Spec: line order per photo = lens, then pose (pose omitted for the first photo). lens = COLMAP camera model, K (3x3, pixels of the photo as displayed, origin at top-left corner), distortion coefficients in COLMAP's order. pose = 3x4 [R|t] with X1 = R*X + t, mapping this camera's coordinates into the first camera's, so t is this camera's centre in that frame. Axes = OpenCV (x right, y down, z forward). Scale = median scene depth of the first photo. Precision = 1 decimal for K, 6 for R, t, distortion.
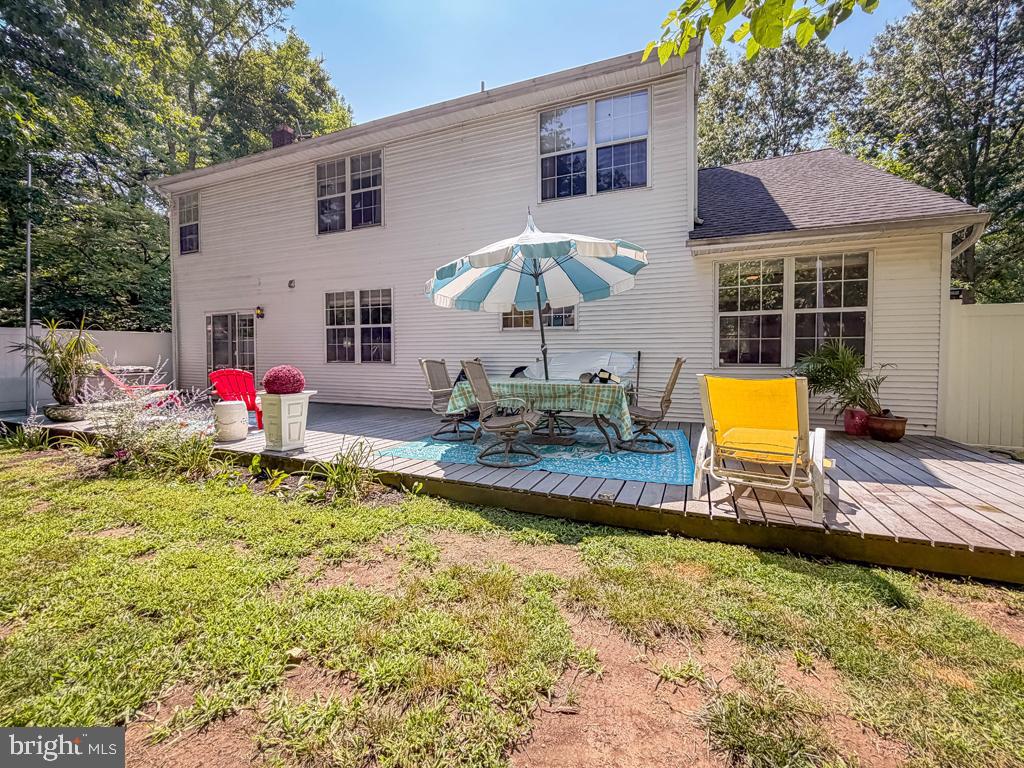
lens RADIAL K [[413.5, 0, 529.9], [0, 413.5, 364.6], [0, 0, 1]] dist [0.002478, 0.000070]
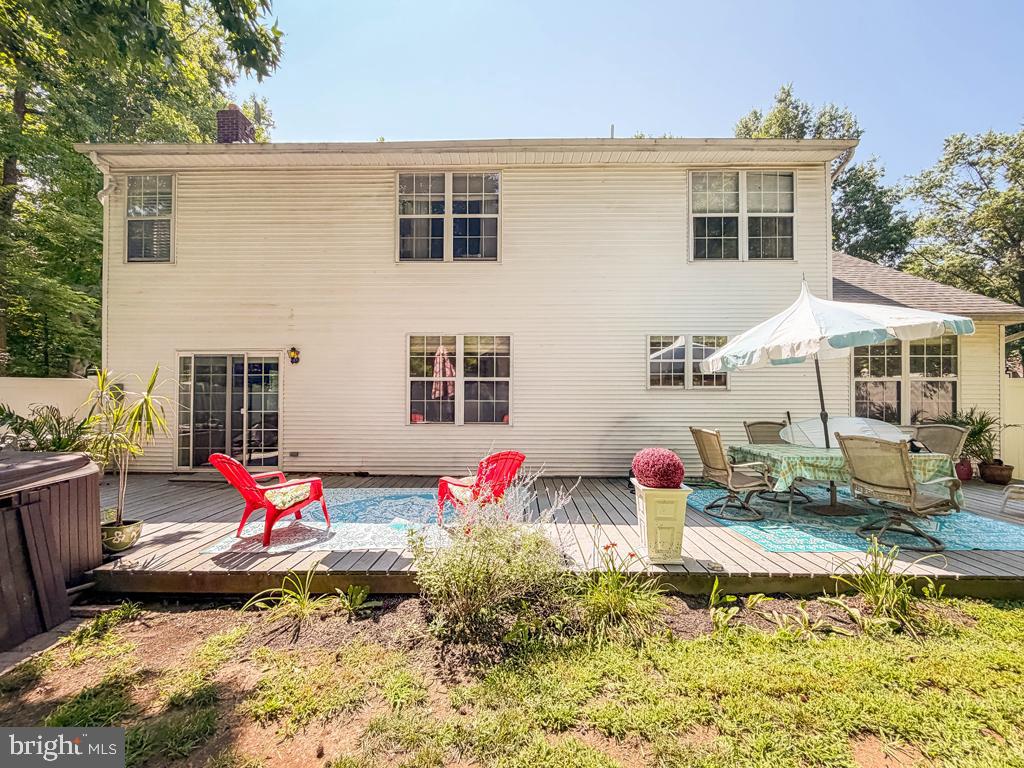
lens RADIAL K [[408.2, 0, 511.7], [0, 408.2, 387.0], [0, 0, 1]] dist [0.000995, -0.000595]
pose [[0.933204, 0.010030, 0.359208, -0.610641], [0.004836, 0.999169, -0.040463, -0.044131], [-0.359315, 0.039497, 0.932380, 0.217216]]
